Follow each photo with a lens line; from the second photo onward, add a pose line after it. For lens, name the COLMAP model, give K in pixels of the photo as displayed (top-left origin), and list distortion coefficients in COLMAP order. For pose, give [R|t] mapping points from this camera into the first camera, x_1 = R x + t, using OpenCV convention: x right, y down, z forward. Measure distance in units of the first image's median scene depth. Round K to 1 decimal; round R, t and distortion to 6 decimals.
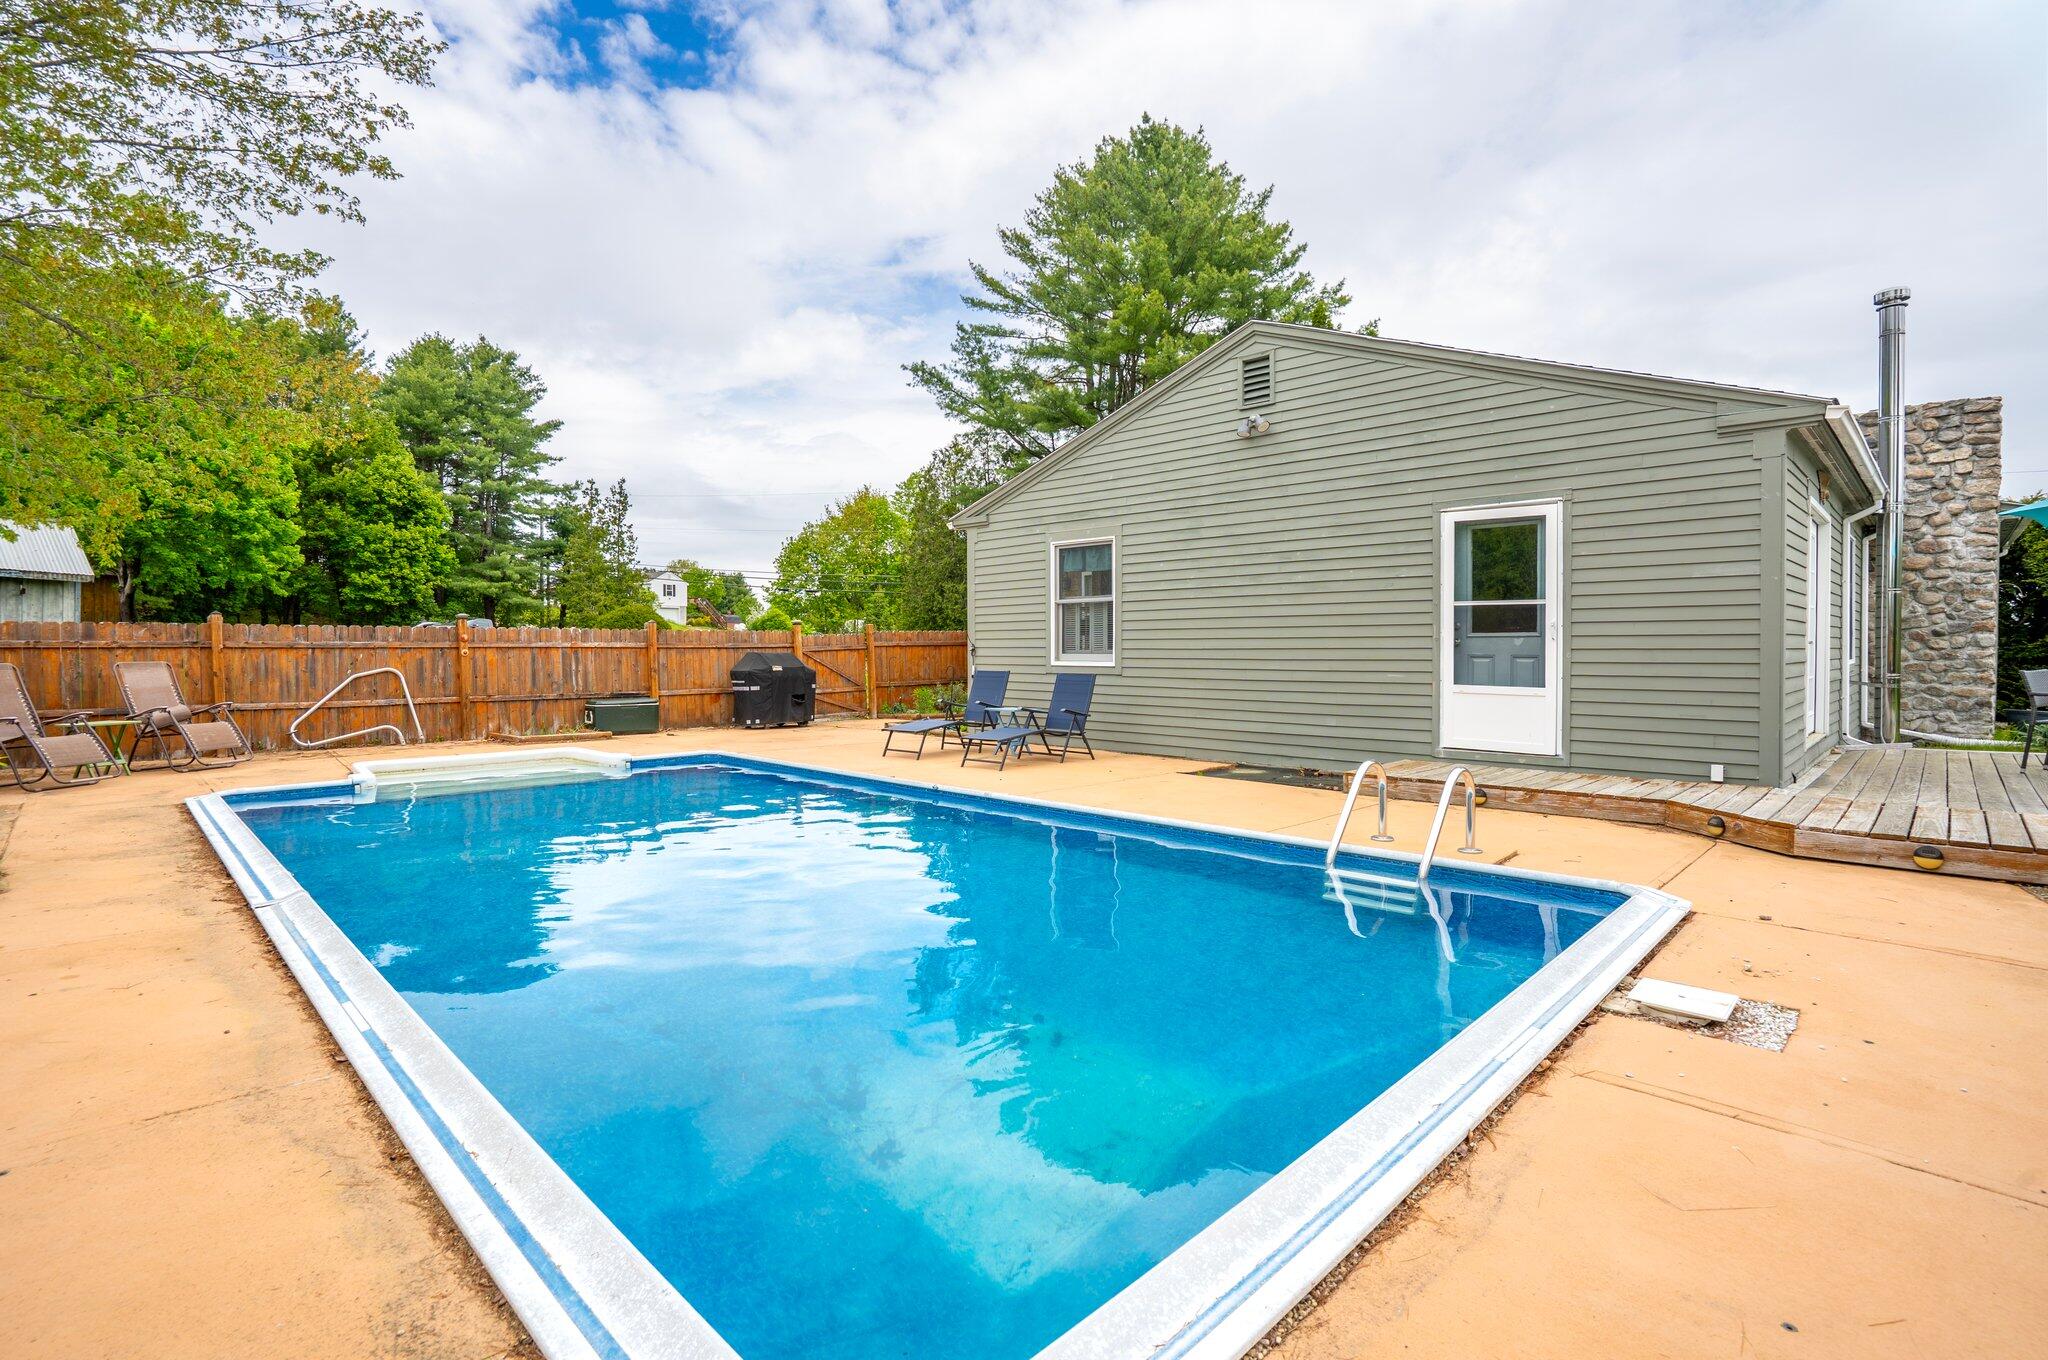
lens RADIAL K [[949.6, 0, 1021.3], [0, 949.6, 656.9], [0, 0, 1]] dist [-0.047408, 0.000295]
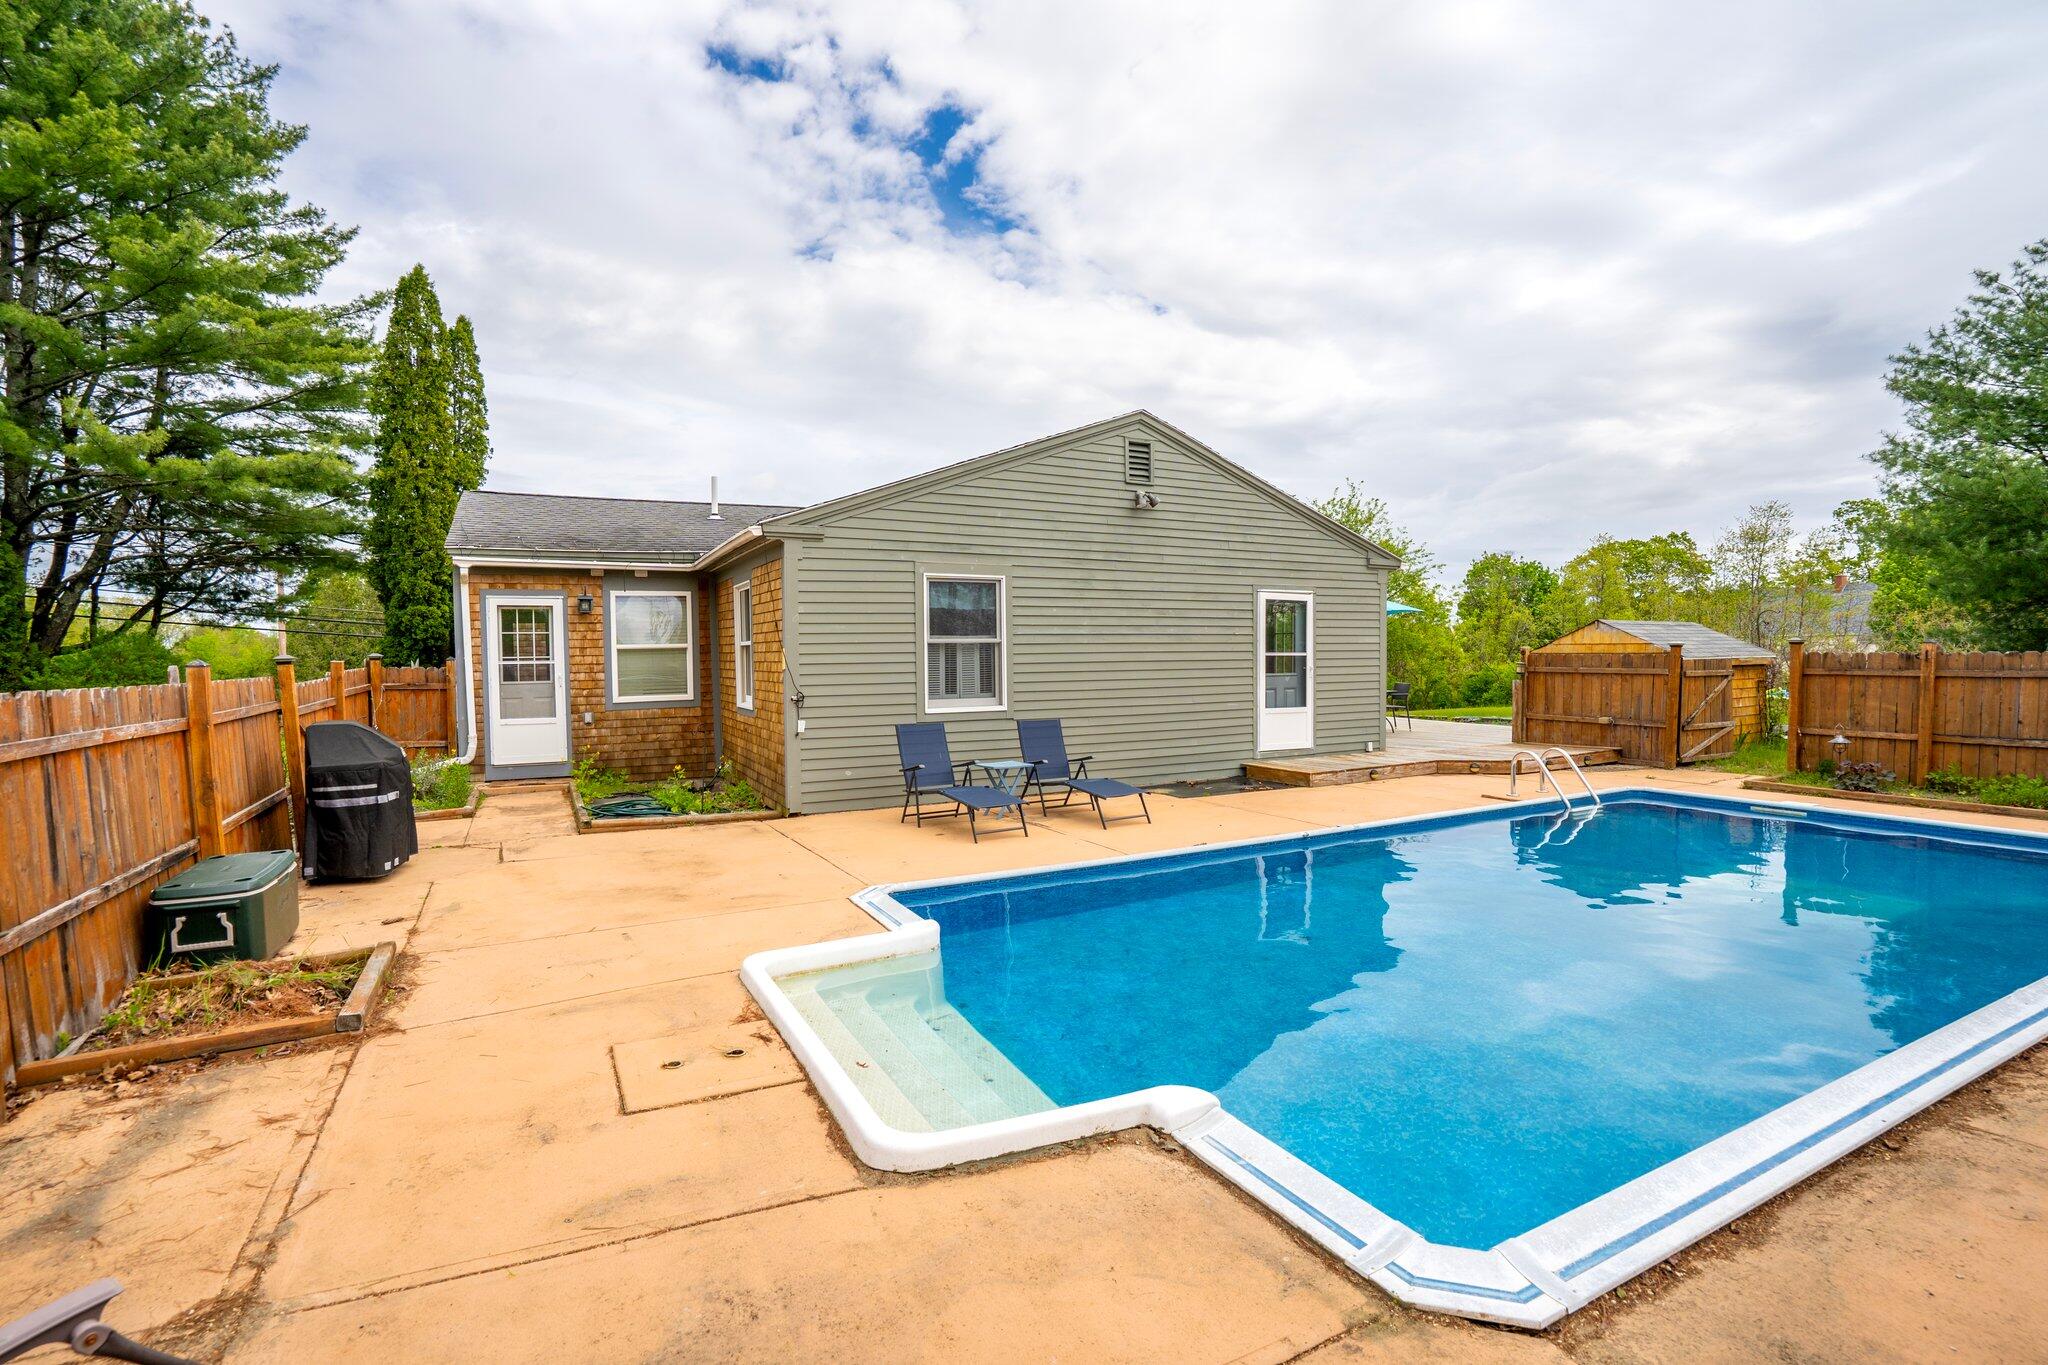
lens RADIAL K [[940.9, 0, 992.6], [0, 940.9, 679.5], [0, 0, 1]] dist [-0.056786, 0.019544]
pose [[0.322348, -0.026093, 0.946261, -0.772516], [0.018228, 0.999606, 0.021355, -0.039850], [-0.946446, 0.010364, 0.322697, 0.661815]]
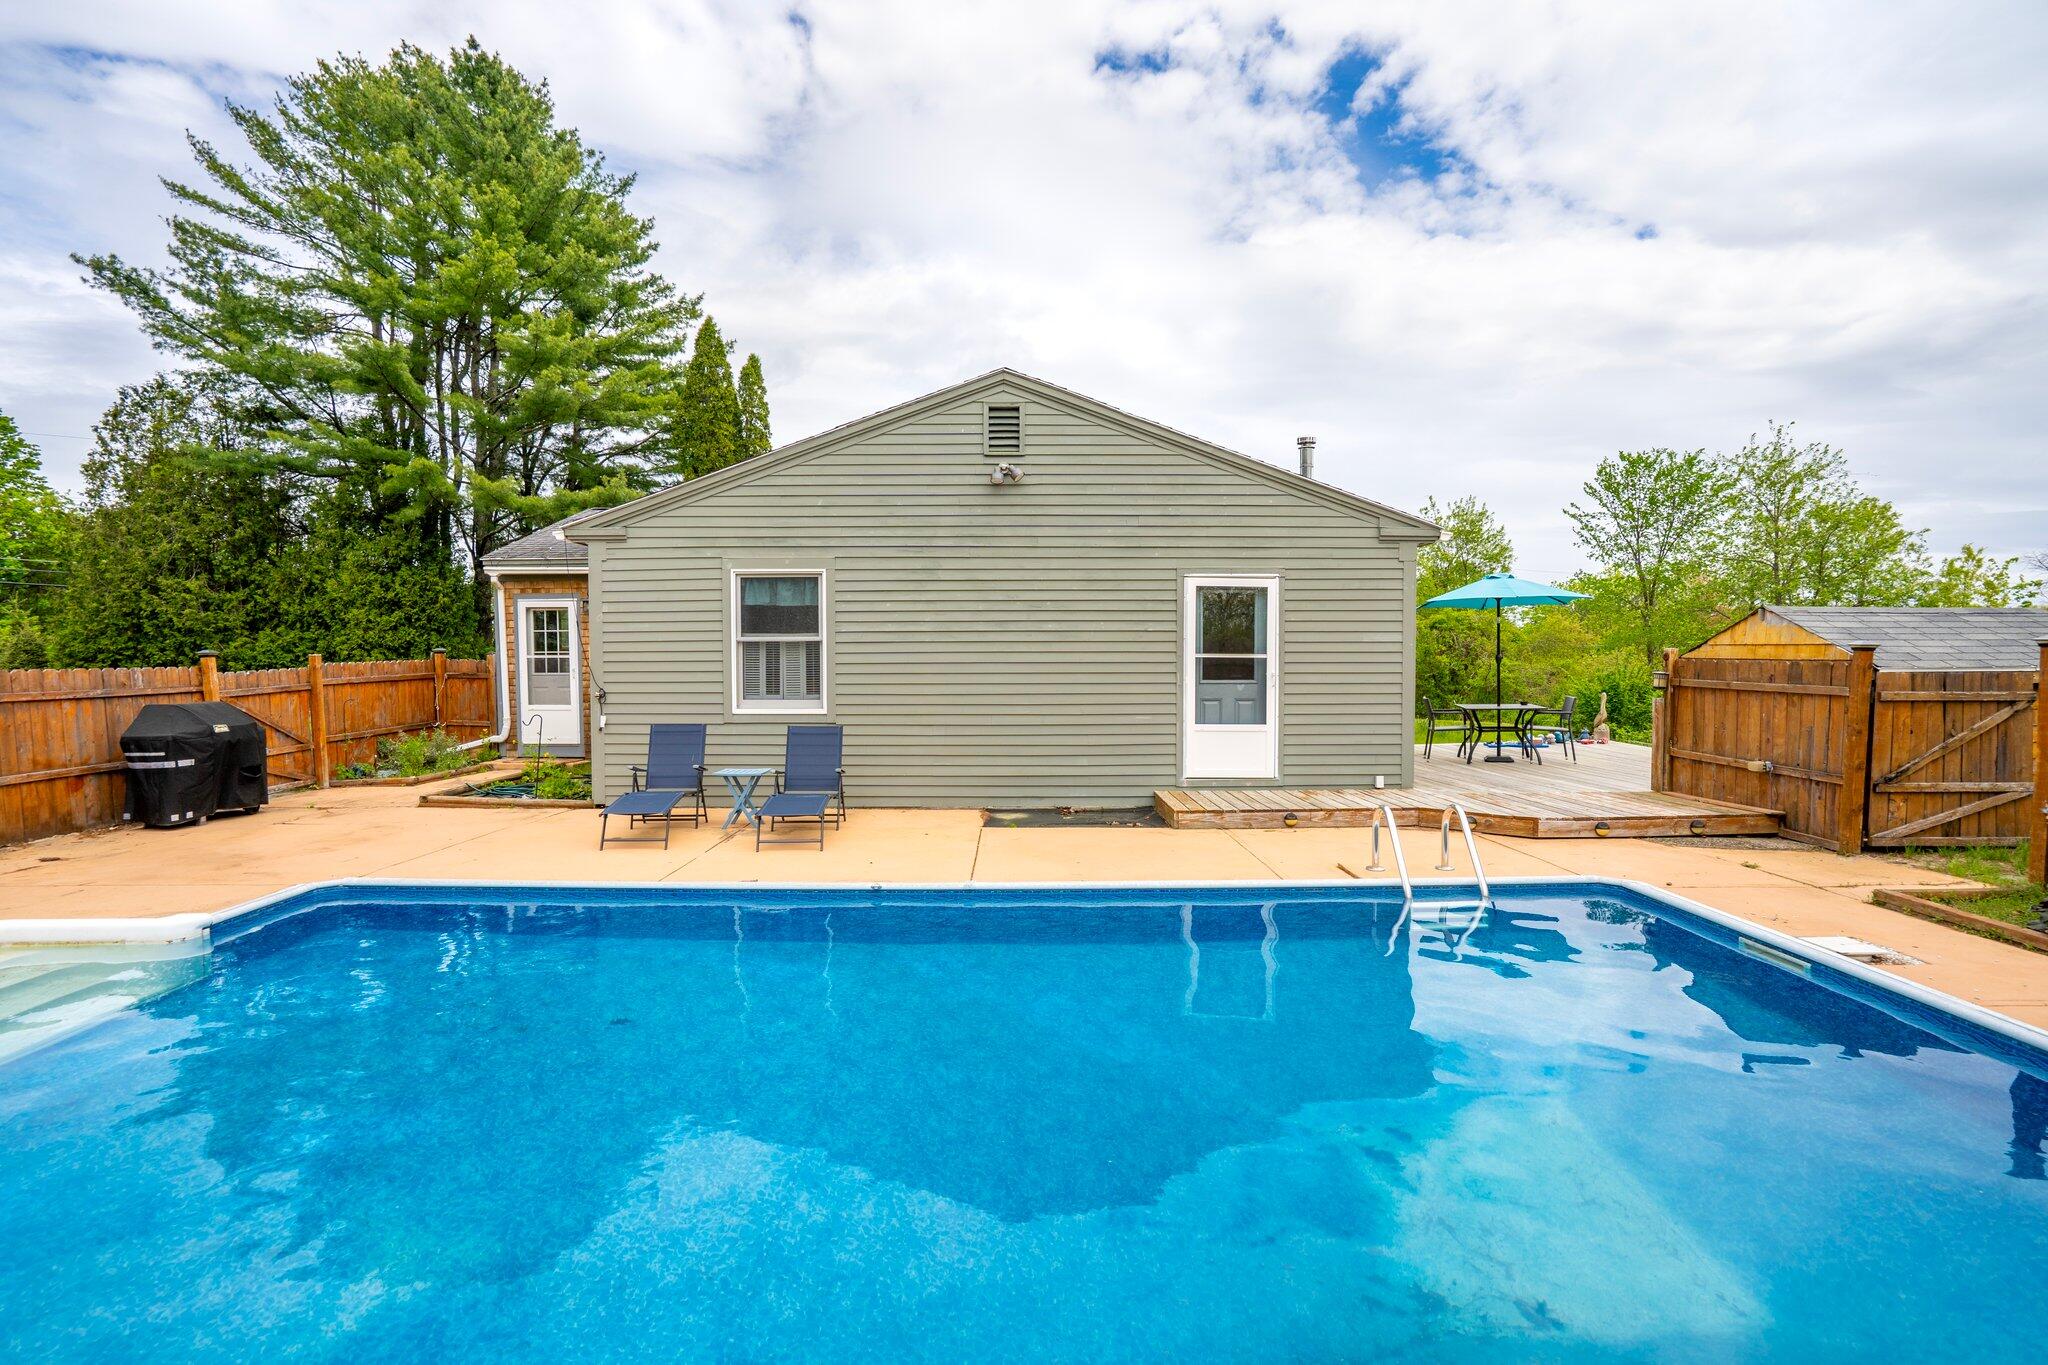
lens RADIAL K [[940.9, 0, 992.6], [0, 940.9, 679.5], [0, 0, 1]] dist [-0.056786, 0.019544]
pose [[0.718739, -0.020276, 0.694984, -0.385303], [0.007337, 0.999740, 0.021580, -0.038350], [-0.695241, -0.010411, 0.718701, 0.234890]]
